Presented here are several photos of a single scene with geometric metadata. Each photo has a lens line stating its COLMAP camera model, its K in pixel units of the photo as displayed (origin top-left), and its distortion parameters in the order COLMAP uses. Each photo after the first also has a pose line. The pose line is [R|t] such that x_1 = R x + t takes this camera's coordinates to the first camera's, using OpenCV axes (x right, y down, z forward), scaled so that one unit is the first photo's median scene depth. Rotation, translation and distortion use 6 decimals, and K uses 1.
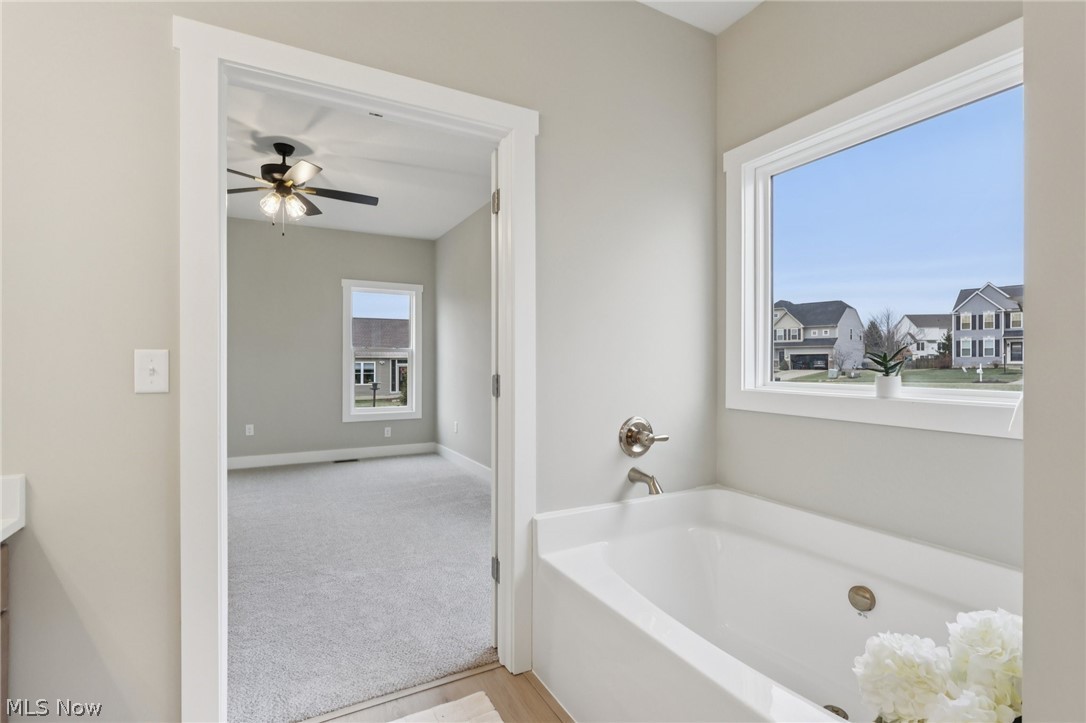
lens RADIAL K [[505.8, 0, 542.7], [0, 505.8, 359.6], [0, 0, 1]] dist [0.000624, 0.000300]
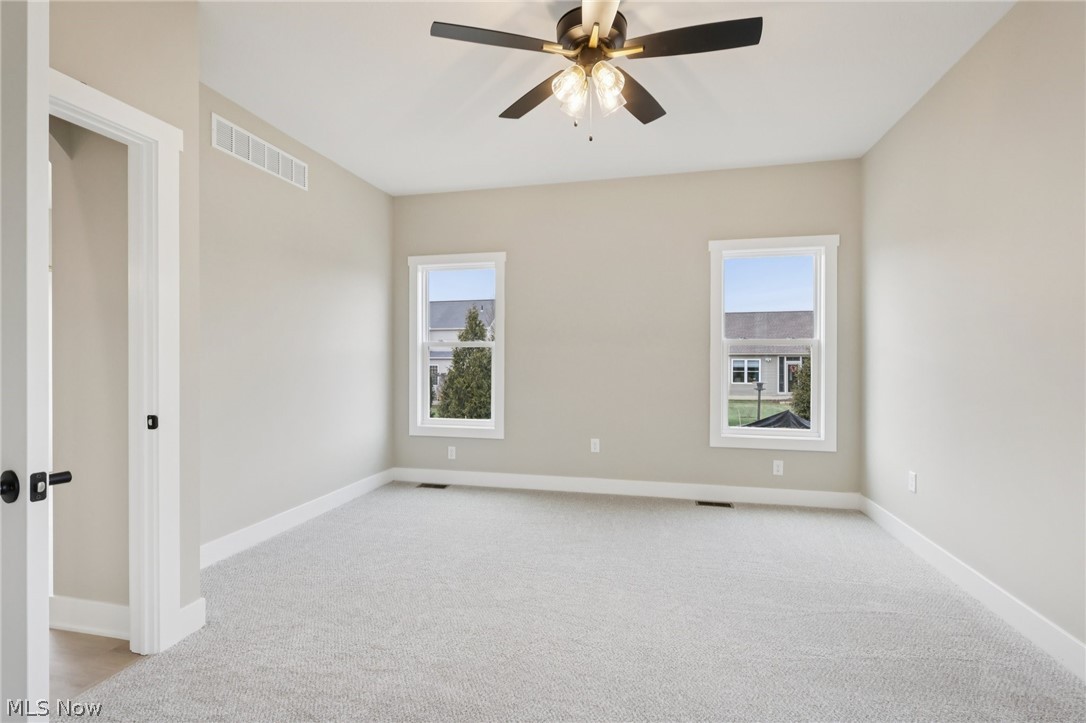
lens RADIAL K [[483.6, 0, 552.0], [0, 483.6, 361.7], [0, 0, 1]] dist [0.000288, -0.000010]
pose [[0.746769, 0.004633, -0.665067, -0.051769], [0.002411, 0.999950, 0.009673, -0.000019], [0.665079, -0.008827, 0.746721, 0.161111]]
